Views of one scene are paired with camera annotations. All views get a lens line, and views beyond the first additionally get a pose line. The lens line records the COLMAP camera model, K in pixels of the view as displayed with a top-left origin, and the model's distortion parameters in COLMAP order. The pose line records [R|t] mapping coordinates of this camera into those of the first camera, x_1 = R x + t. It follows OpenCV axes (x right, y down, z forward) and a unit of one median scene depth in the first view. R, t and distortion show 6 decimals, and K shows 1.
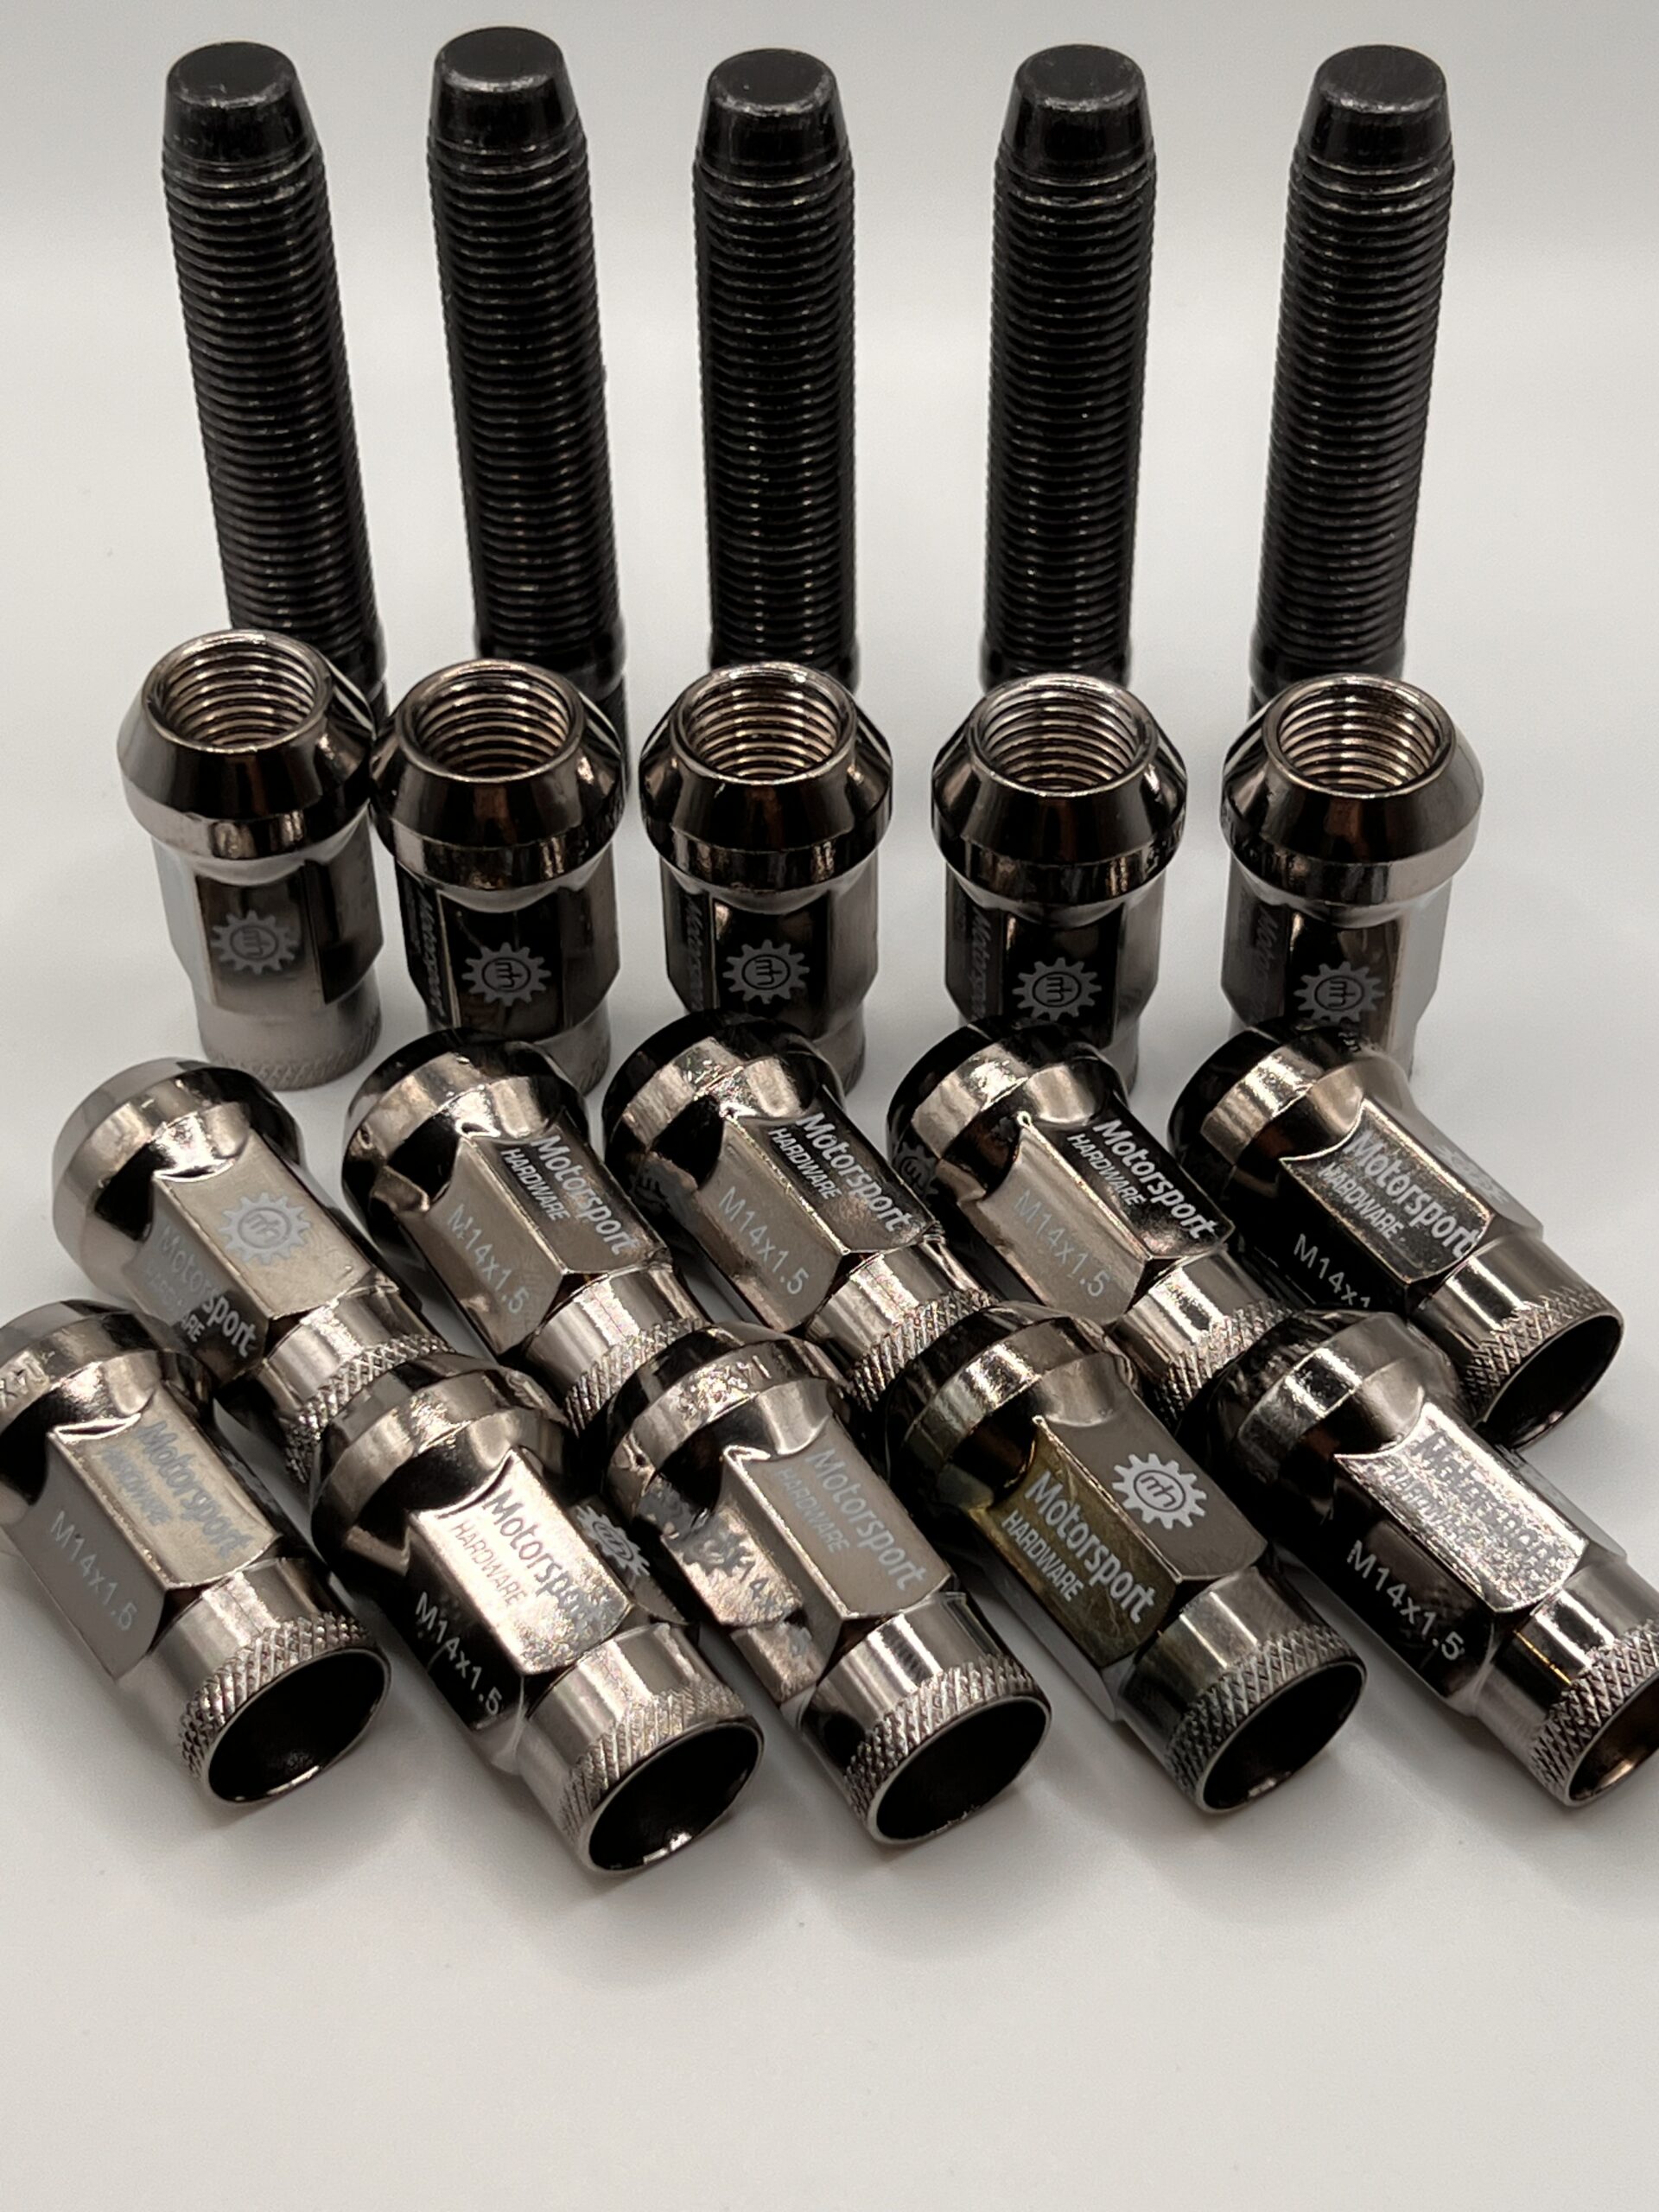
lens RADIAL K [[3730.8, 0, 829.5], [0, 3730.8, 1106.0], [0, 0, 1]] dist [0.029489, 0.087638]
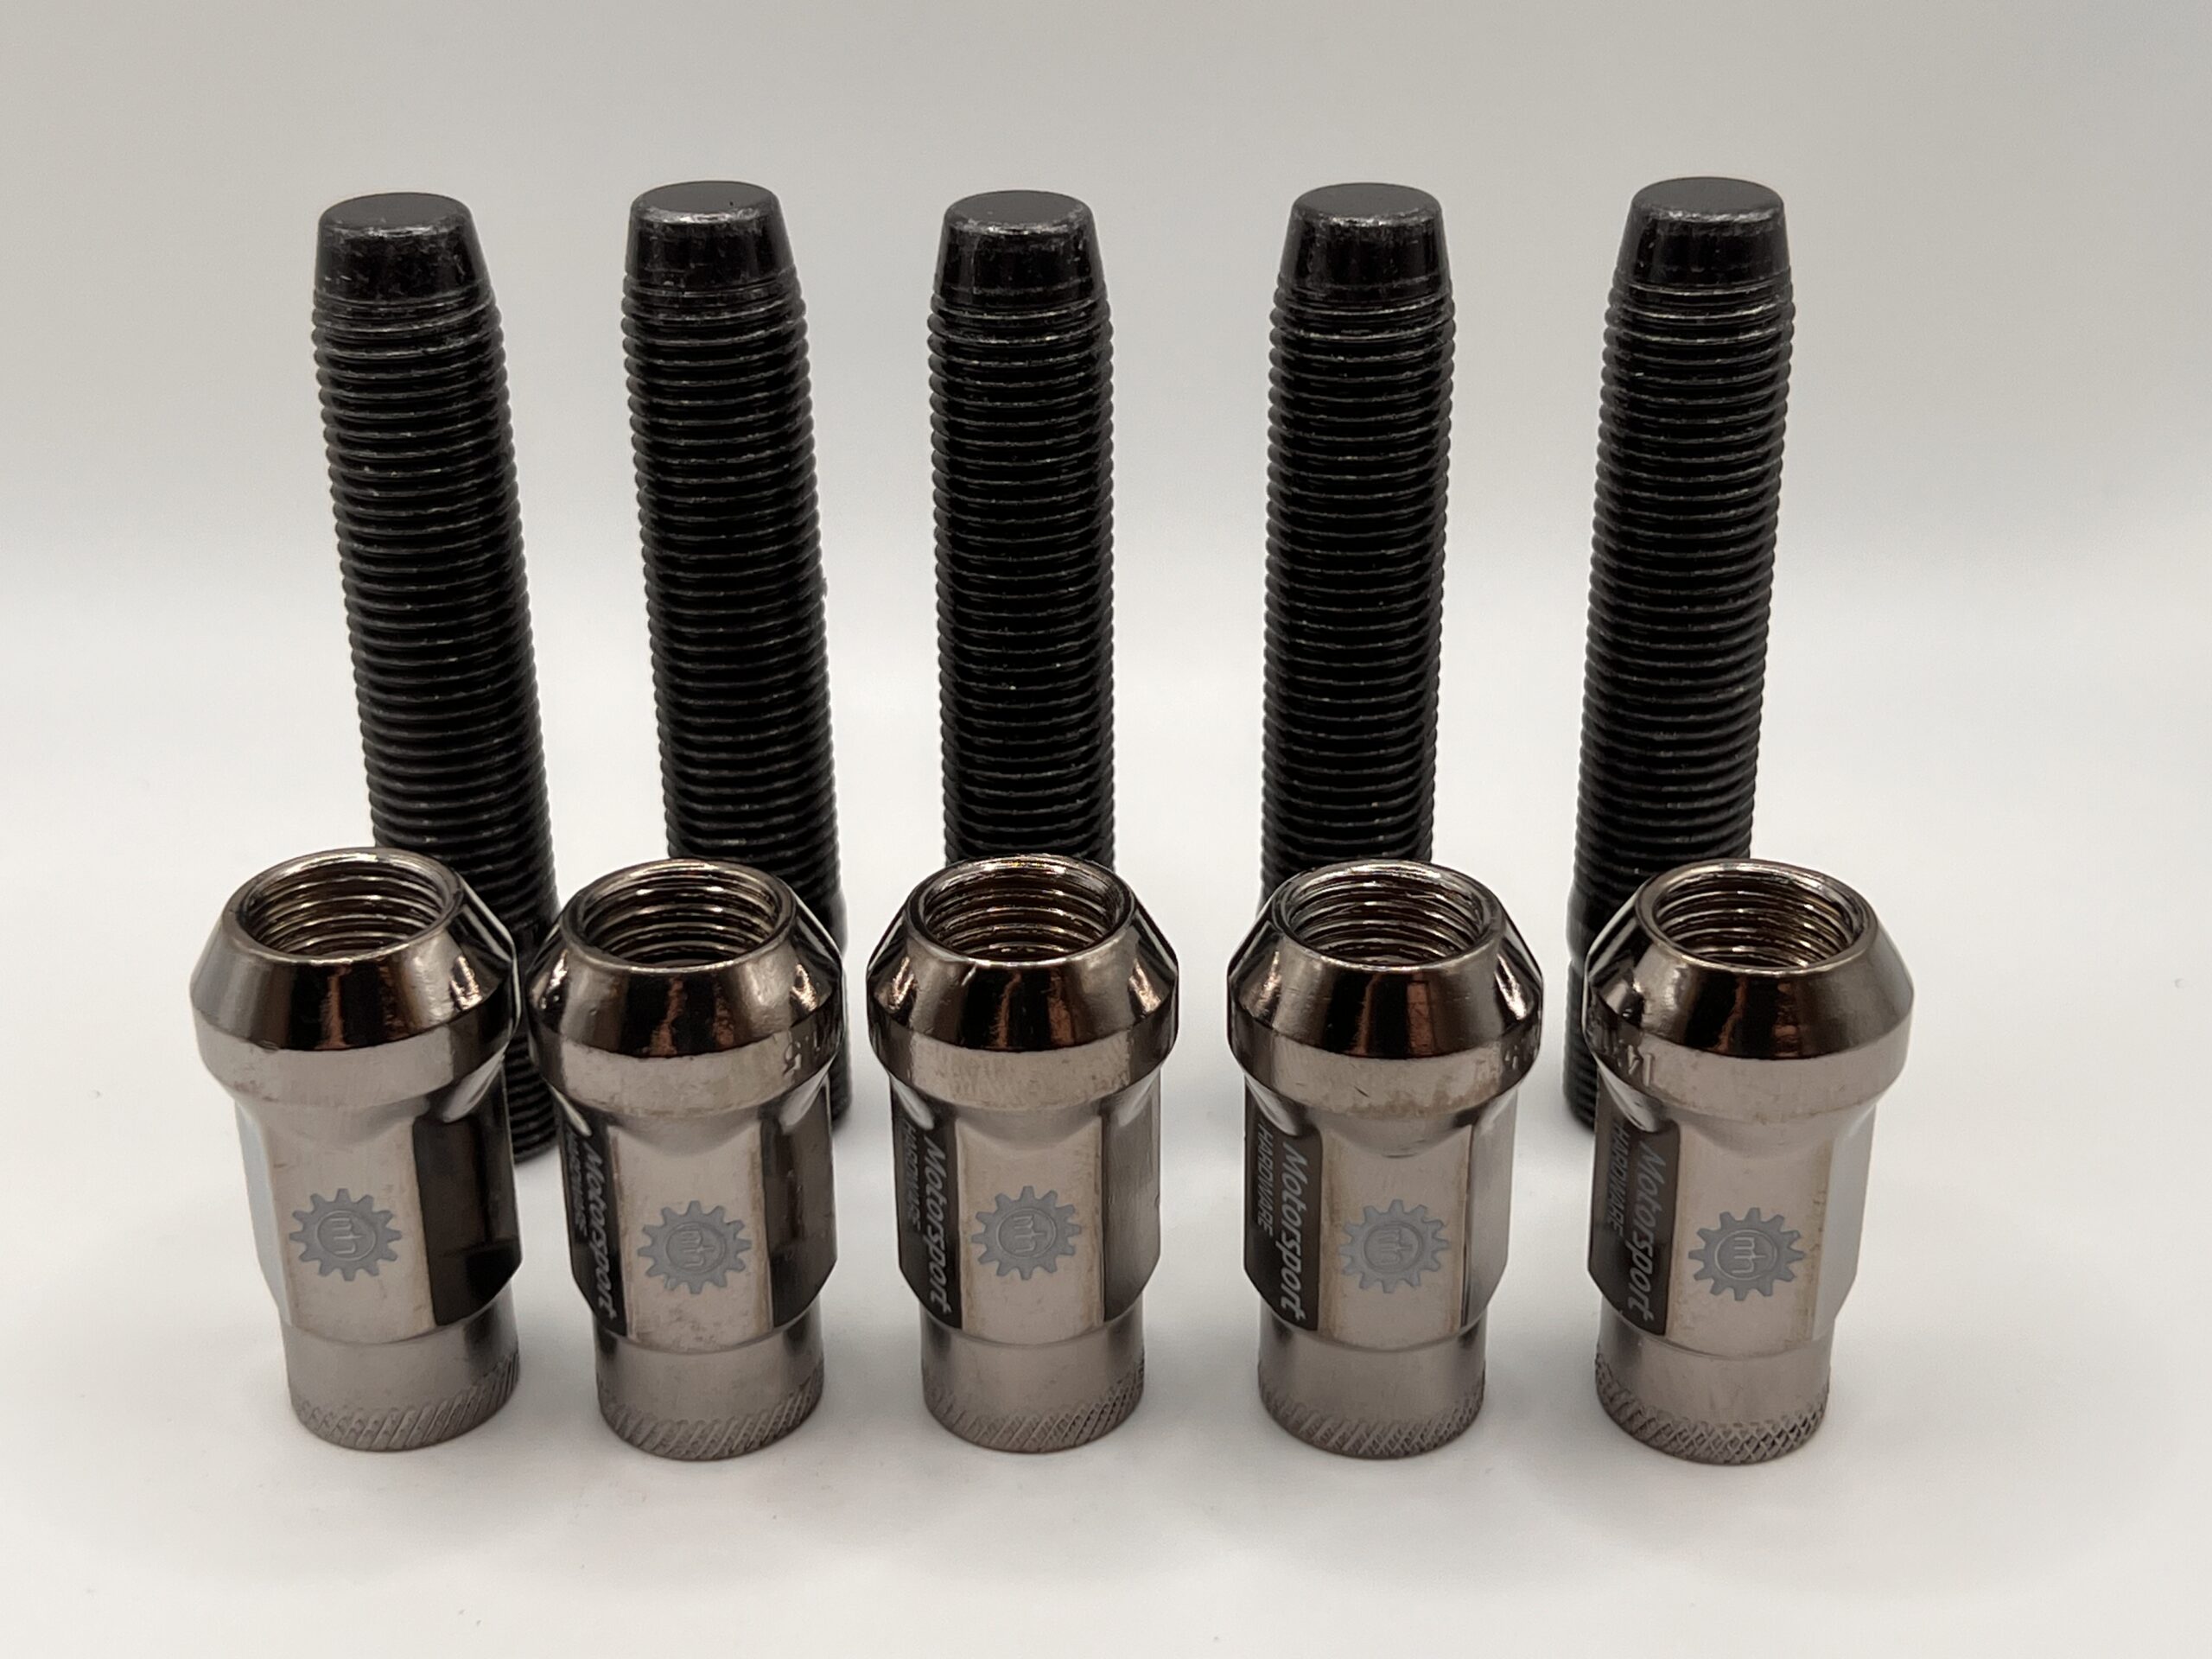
lens RADIAL K [[2976.9, 0, 1106.0], [0, 2976.9, 829.5], [0, 0, 1]] dist [0.141985, 0.000725]
pose [[0.999017, -0.013840, 0.042102, -0.025916], [0.027114, 0.942322, -0.333608, 0.096642], [-0.035057, 0.334422, 0.941771, 0.379370]]
